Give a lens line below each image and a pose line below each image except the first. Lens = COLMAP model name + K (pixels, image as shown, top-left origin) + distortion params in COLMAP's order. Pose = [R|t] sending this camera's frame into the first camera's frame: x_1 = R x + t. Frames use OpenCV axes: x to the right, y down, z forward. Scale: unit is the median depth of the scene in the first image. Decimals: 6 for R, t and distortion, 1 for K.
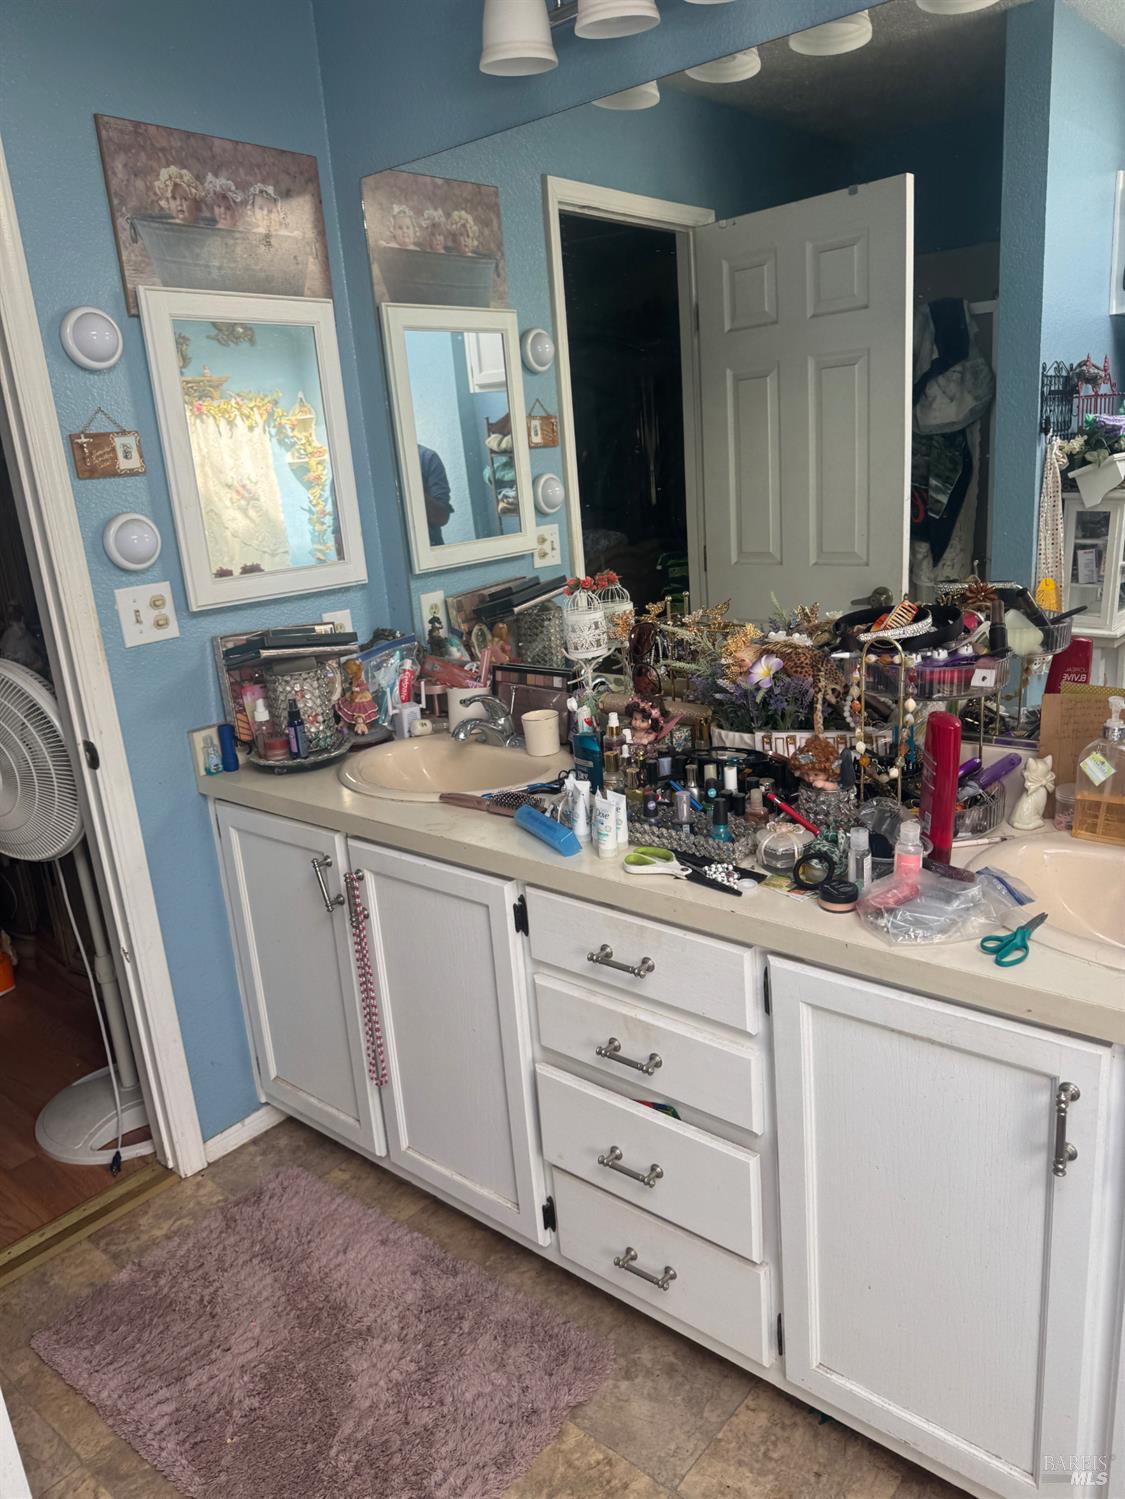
lens RADIAL K [[1049.6, 0, 562.5], [0, 1049.6, 749.5], [0, 0, 1]] dist [0.084829, -0.169366]
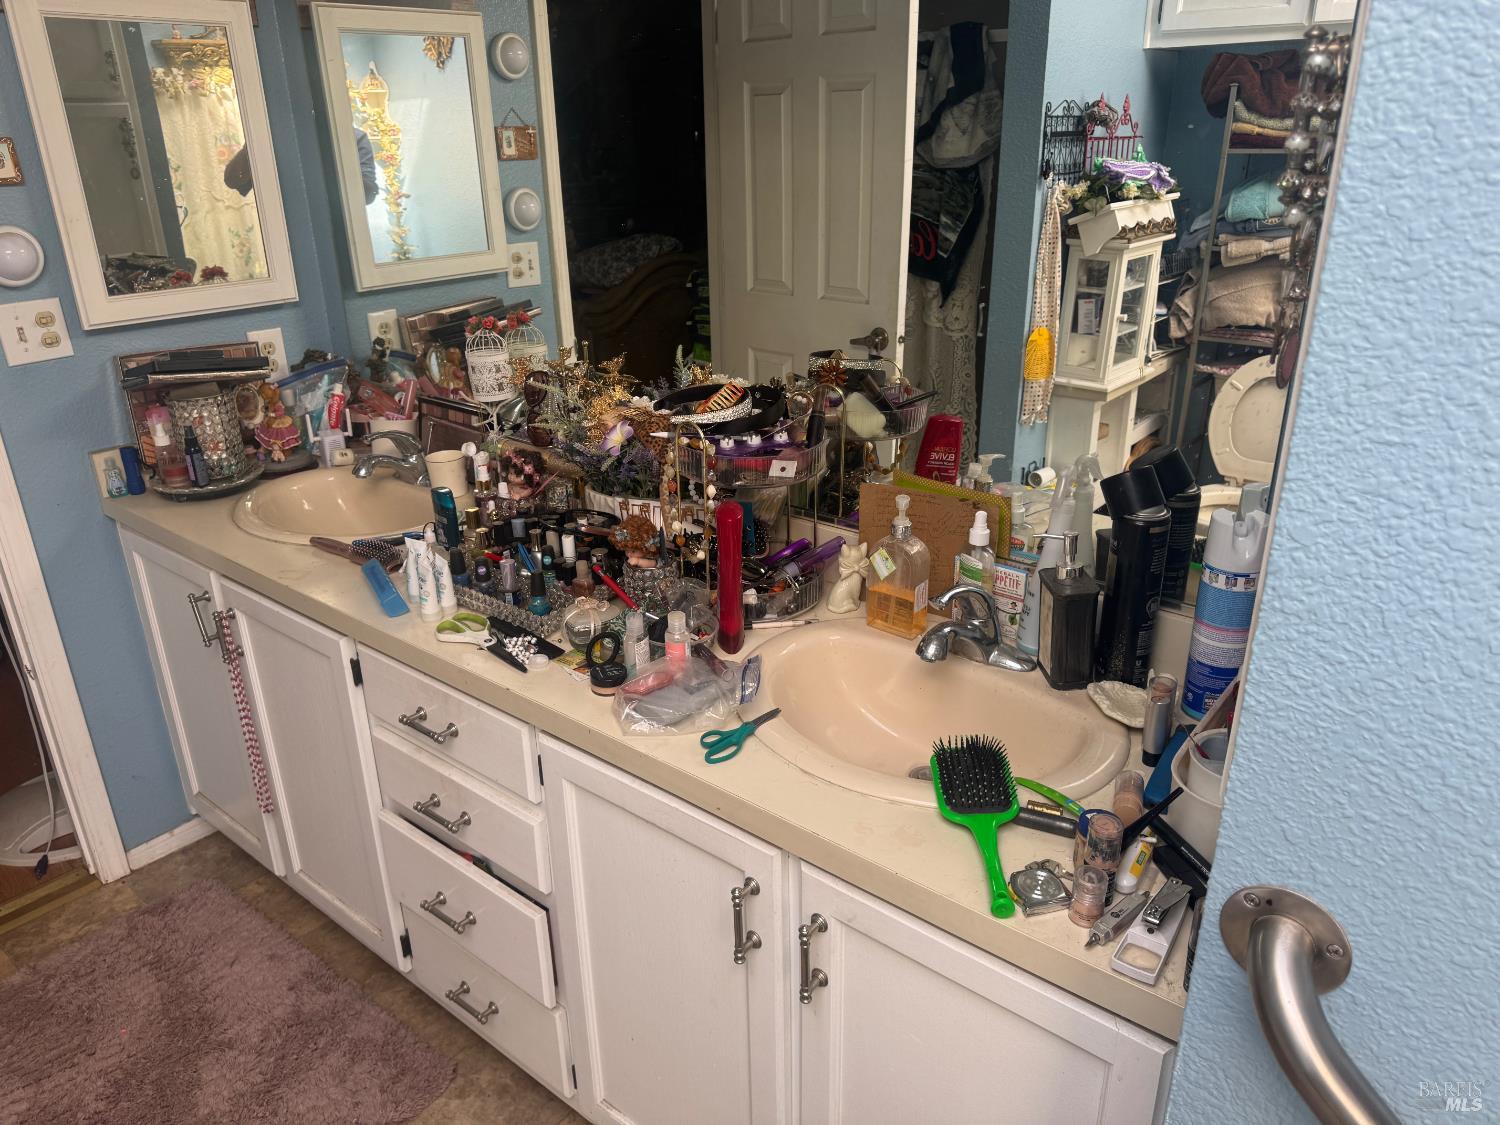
lens RADIAL K [[1056.8, 0, 774.6], [0, 1056.8, 554.8], [0, 0, 1]] dist [0.040885, -0.072873]
pose [[0.998082, 0.050170, 0.036262, 0.256640], [-0.054103, 0.991638, 0.117163, -0.074645], [-0.030081, -0.118900, 0.992450, -0.005957]]
